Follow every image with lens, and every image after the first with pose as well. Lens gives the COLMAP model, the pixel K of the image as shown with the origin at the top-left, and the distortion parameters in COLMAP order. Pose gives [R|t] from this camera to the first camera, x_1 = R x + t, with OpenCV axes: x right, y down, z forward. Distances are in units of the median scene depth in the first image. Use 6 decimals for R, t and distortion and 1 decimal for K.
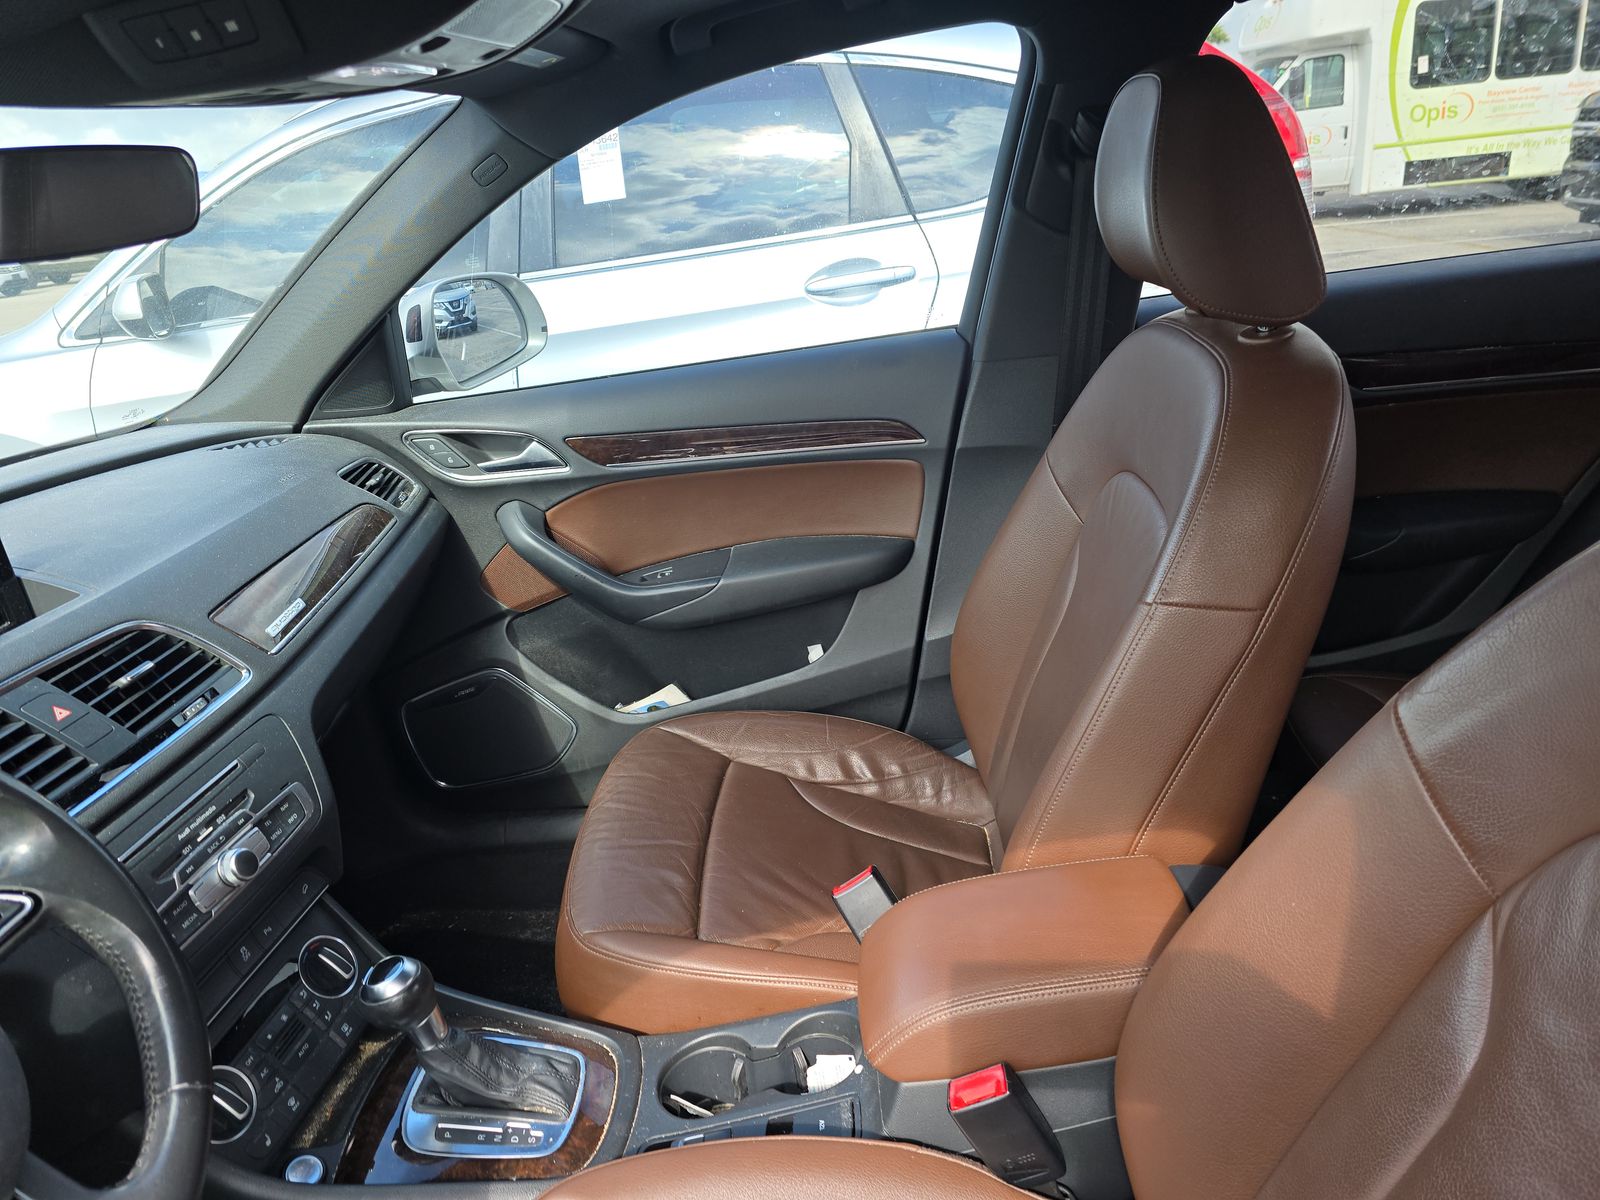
lens RADIAL K [[1109.6, 0, 800.0], [0, 1109.6, 600.0], [0, 0, 1]] dist [0.000426, 0.000229]
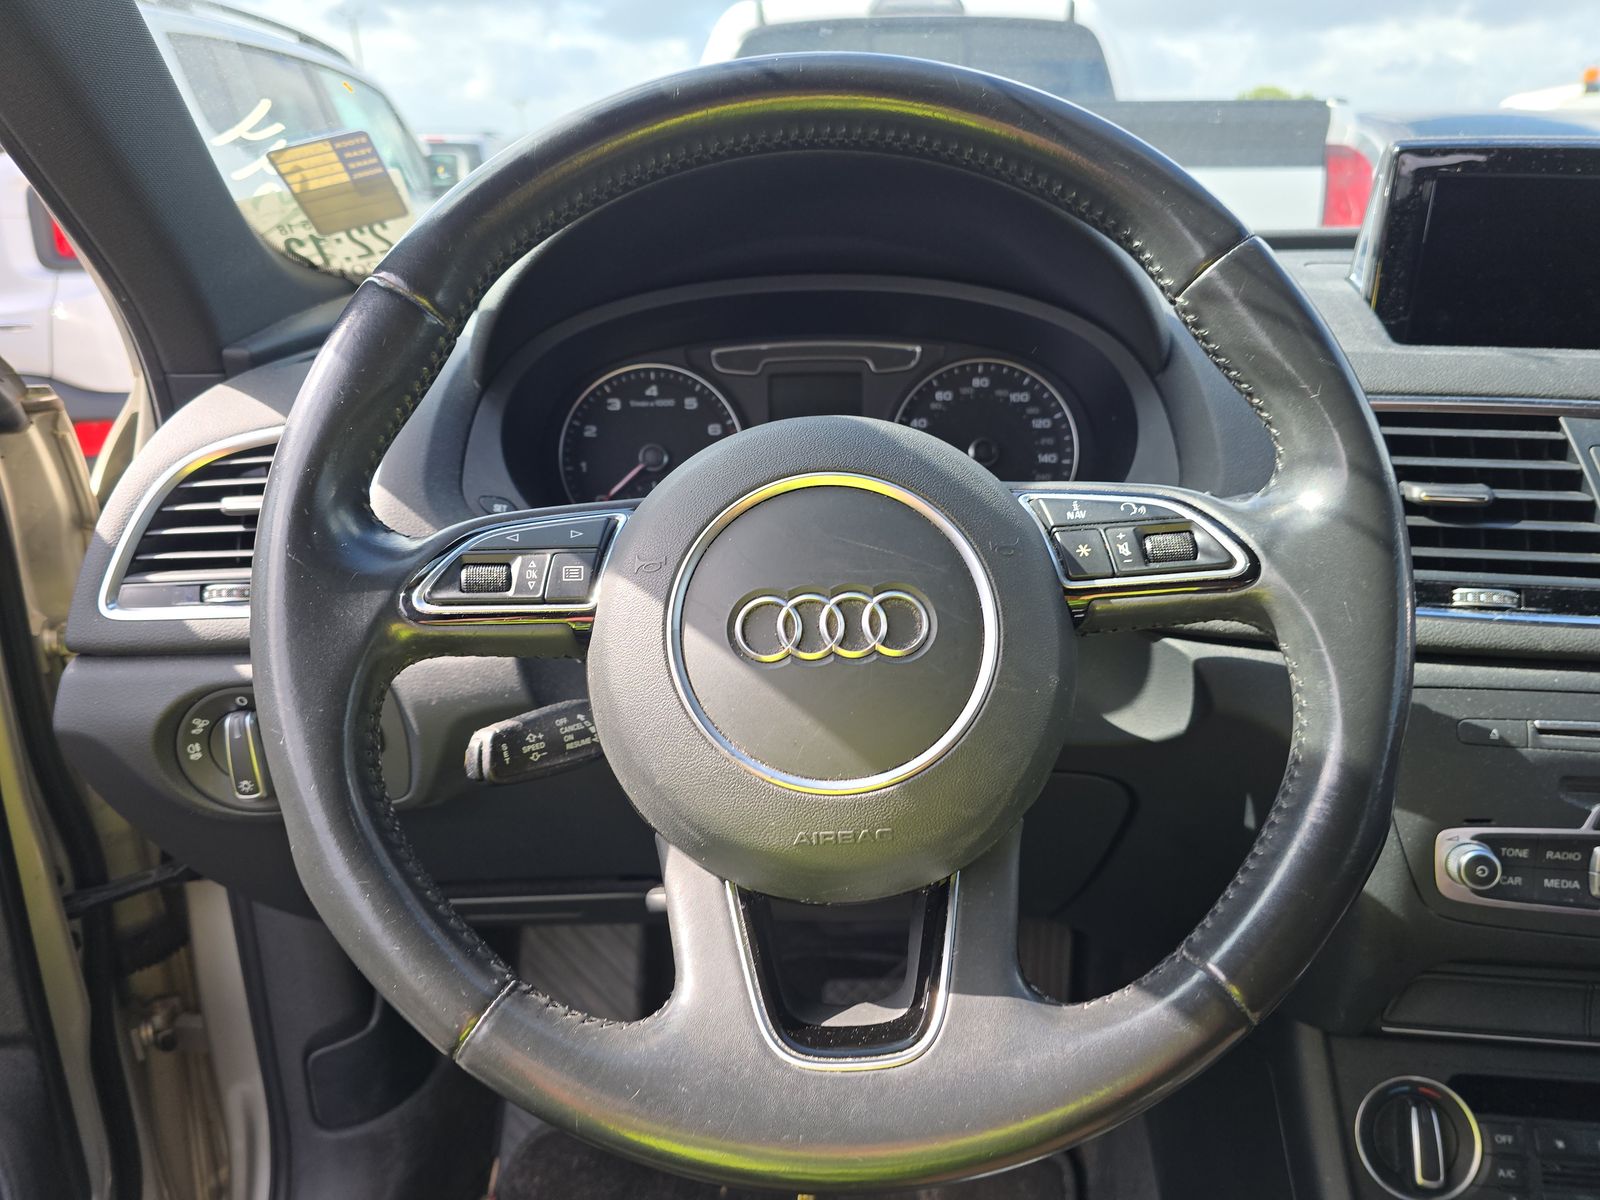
lens RADIAL K [[1109.6, 0, 800.0], [0, 1109.6, 600.0], [0, 0, 1]] dist [0.000426, 0.000229]
pose [[0.065713, 0.405900, -0.911552, -0.130181], [-0.406751, 0.845079, 0.346978, 0.167378], [0.911172, 0.347974, 0.220633, 0.618102]]
